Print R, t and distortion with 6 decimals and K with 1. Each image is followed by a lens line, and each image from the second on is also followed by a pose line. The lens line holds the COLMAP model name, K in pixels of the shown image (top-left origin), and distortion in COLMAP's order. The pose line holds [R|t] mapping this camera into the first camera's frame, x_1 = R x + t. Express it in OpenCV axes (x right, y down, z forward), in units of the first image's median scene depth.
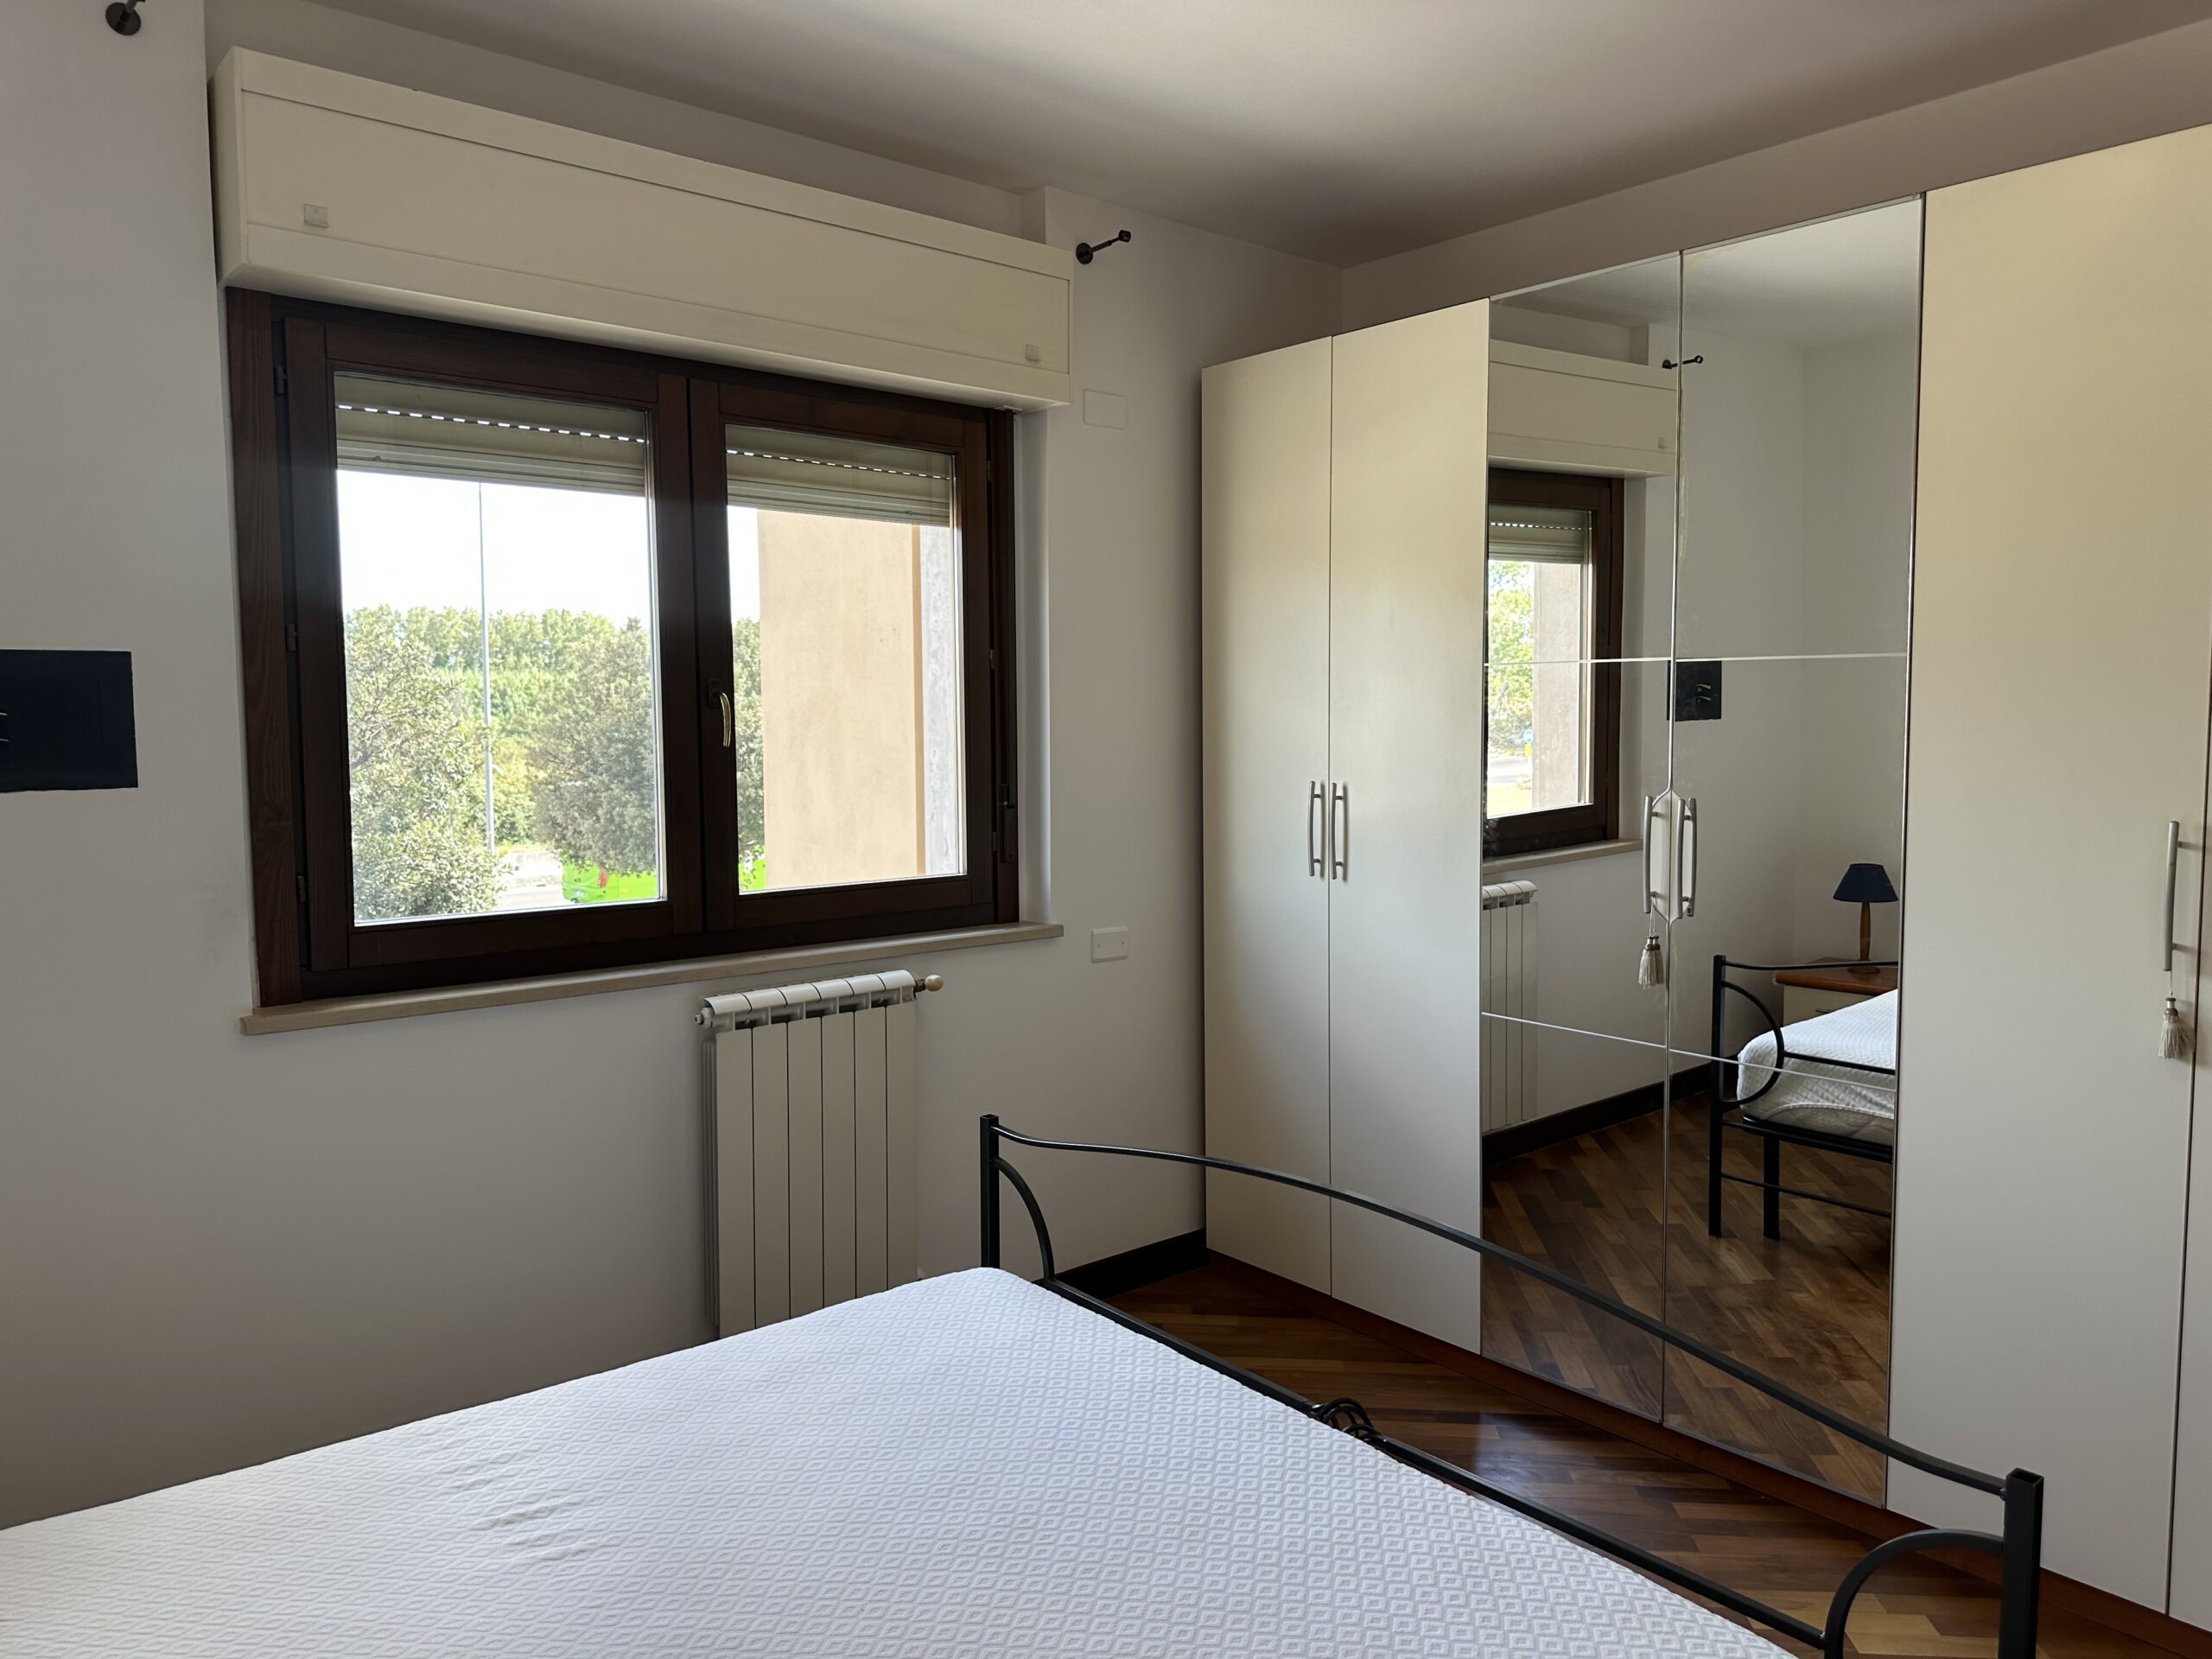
lens RADIAL K [[1577.8, 0, 1096.8], [0, 1577.8, 819.7], [0, 0, 1]] dist [0.100626, -0.095663]
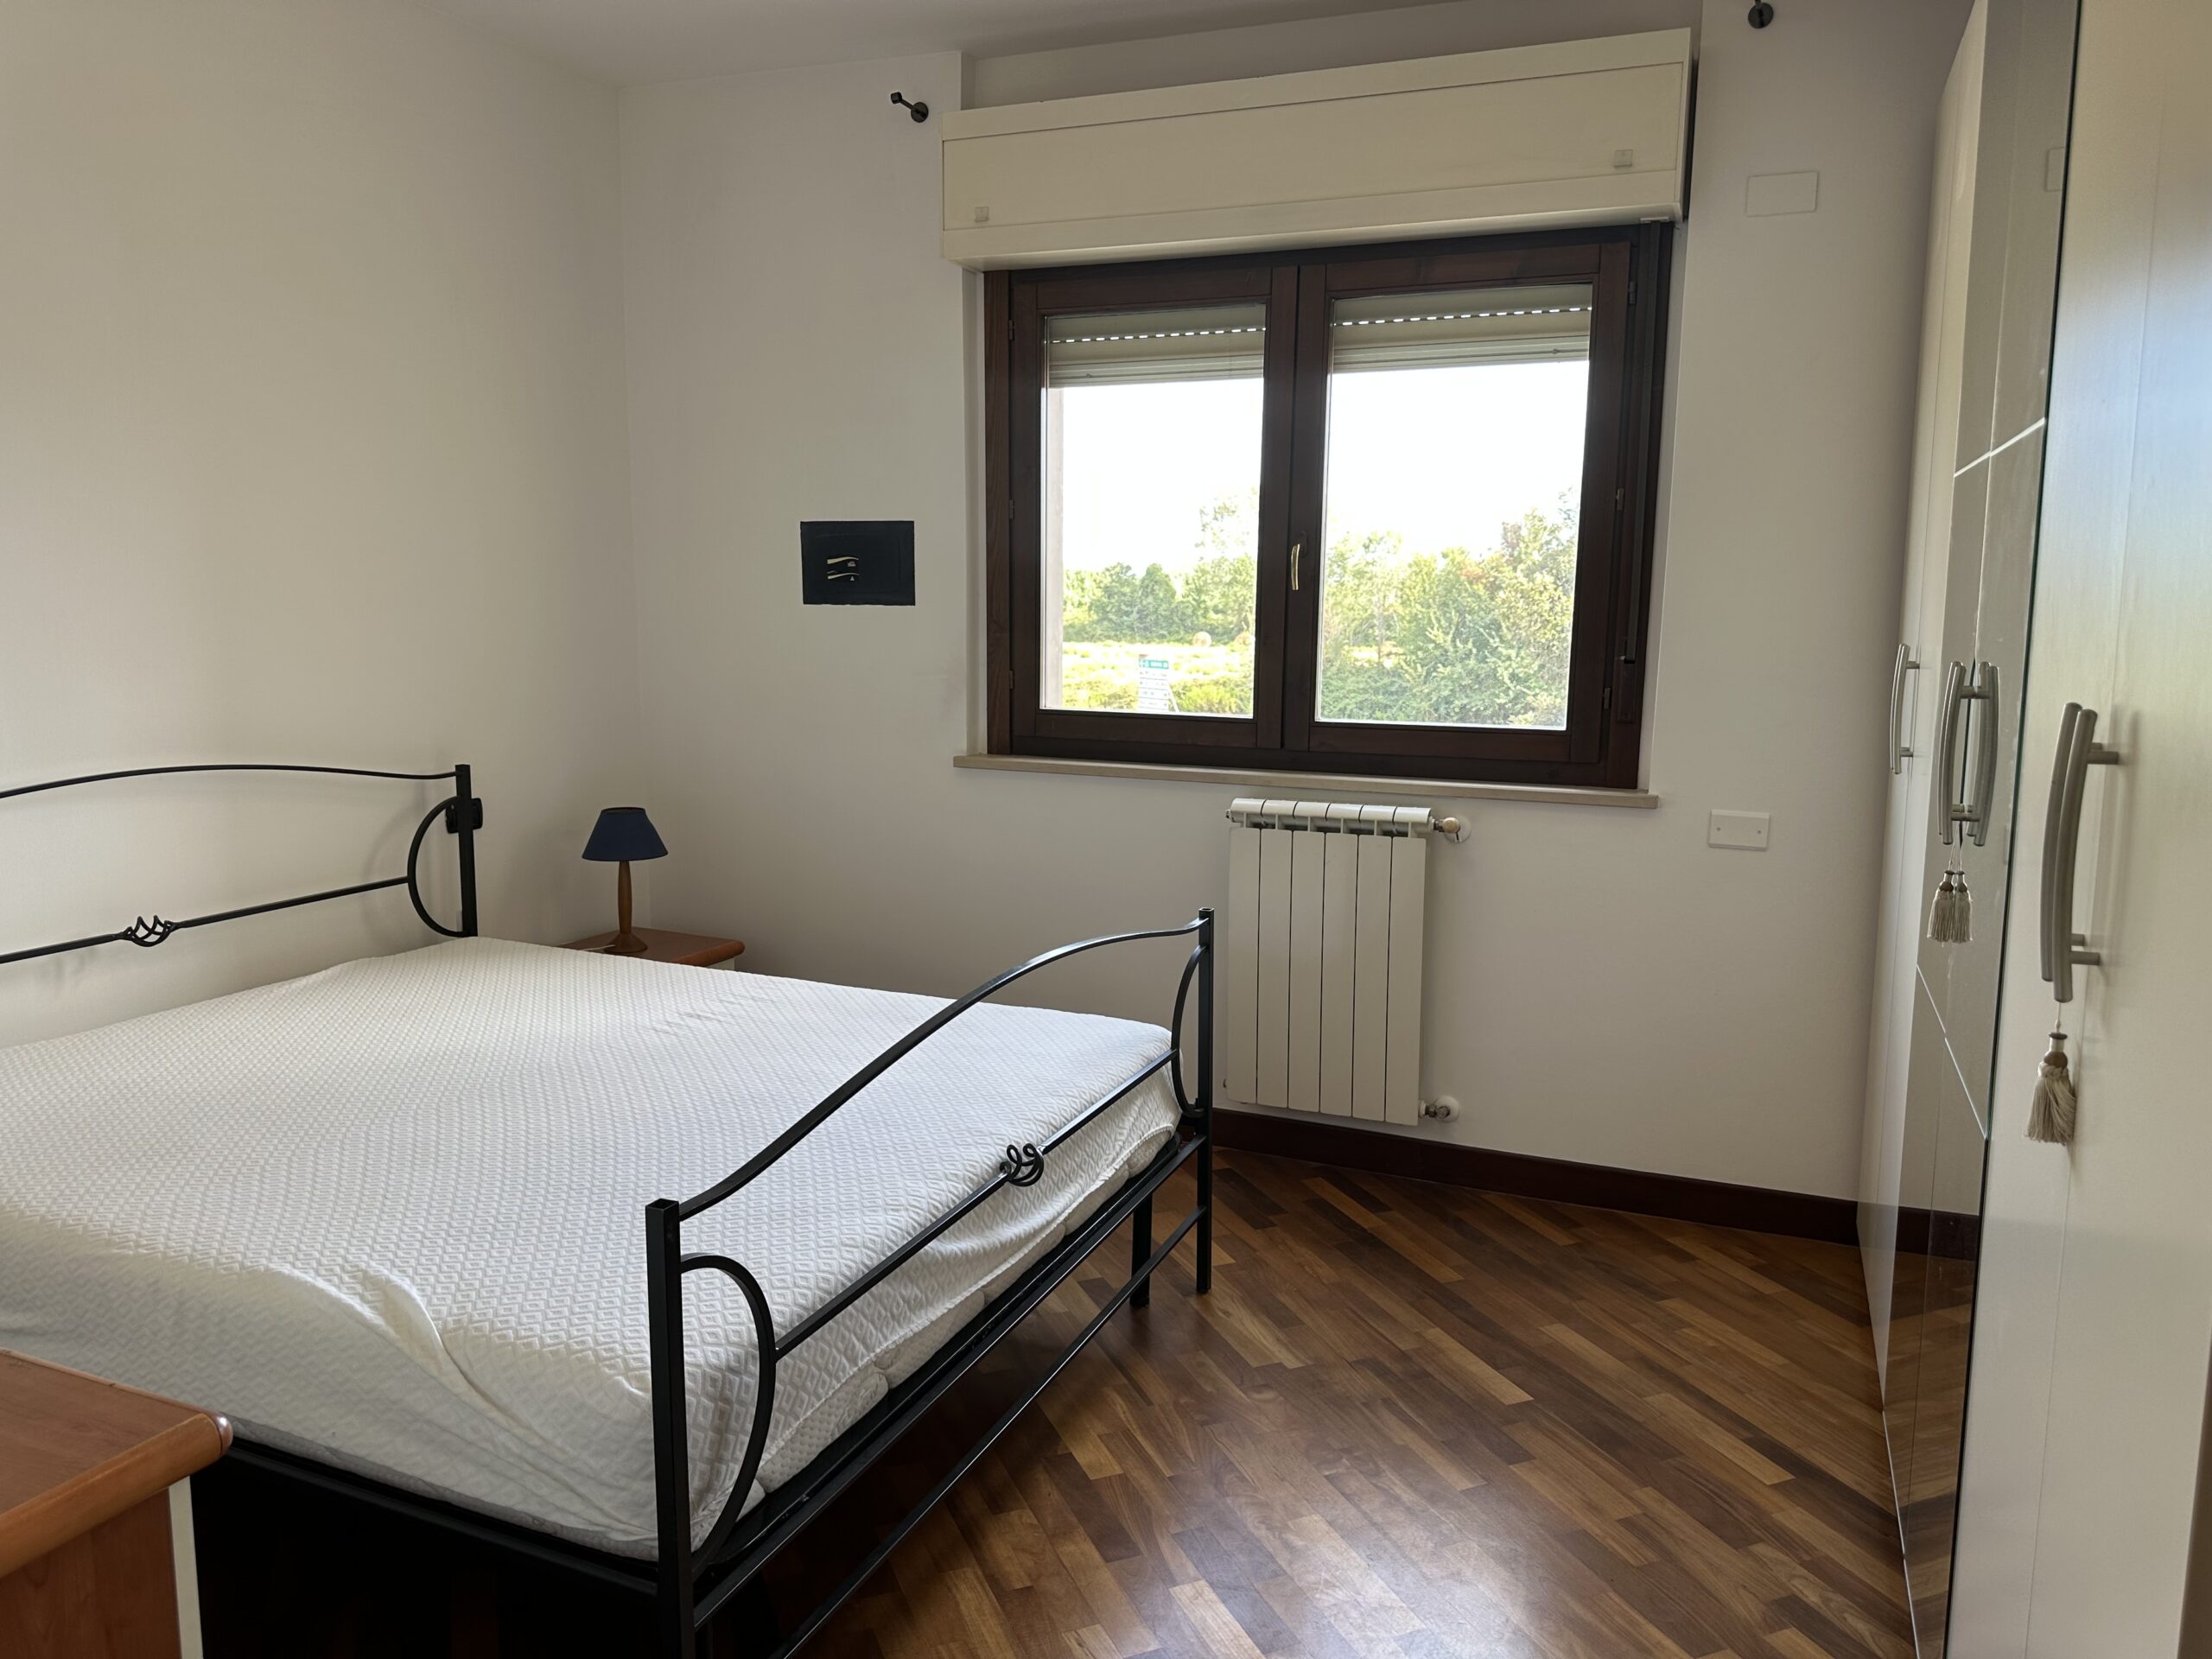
lens RADIAL K [[1577.8, 0, 1096.8], [0, 1577.8, 819.7], [0, 0, 1]] dist [0.100626, -0.095663]
pose [[0.456957, 0.135246, -0.879146, 0.720961], [-0.074297, 0.990722, 0.113794, -0.000628], [0.886380, 0.013319, 0.462766, 0.328210]]
